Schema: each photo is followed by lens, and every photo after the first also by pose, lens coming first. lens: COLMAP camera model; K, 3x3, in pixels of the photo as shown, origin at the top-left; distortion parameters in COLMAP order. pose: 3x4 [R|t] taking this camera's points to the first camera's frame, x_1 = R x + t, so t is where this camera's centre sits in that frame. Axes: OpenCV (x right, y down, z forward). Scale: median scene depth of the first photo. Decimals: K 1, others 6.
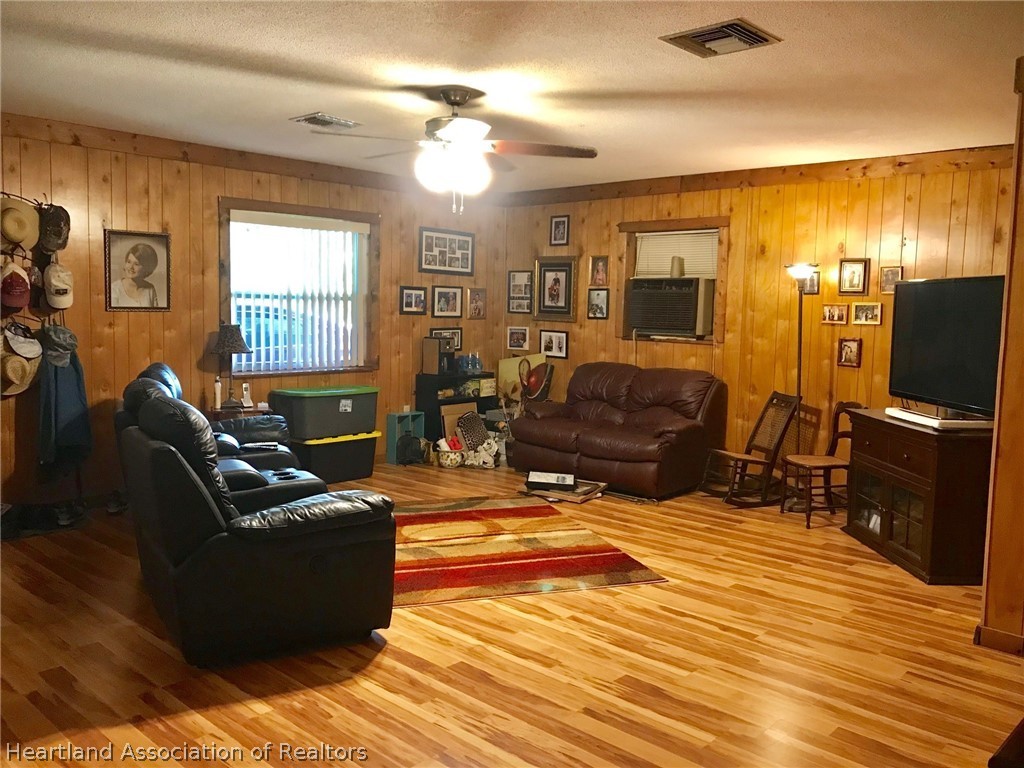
lens RADIAL K [[848.7, 0, 516.0], [0, 848.7, 381.4], [0, 0, 1]] dist [0.047427, -0.070940]
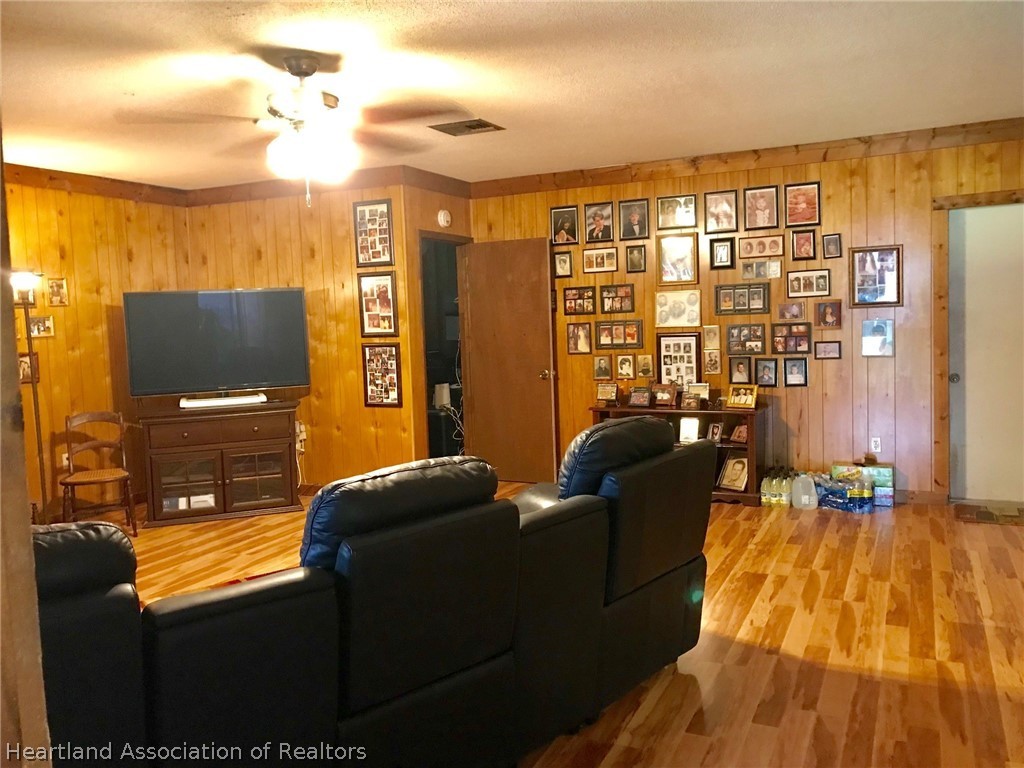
lens RADIAL K [[848.7, 0, 515.6], [0, 848.7, 381.9], [0, 0, 1]] dist [0.047427, -0.070940]
pose [[-0.311491, -0.090131, 0.945965, -0.822577], [0.115261, 0.984558, 0.131761, -0.099858], [-0.943233, 0.150075, -0.296292, 0.944354]]
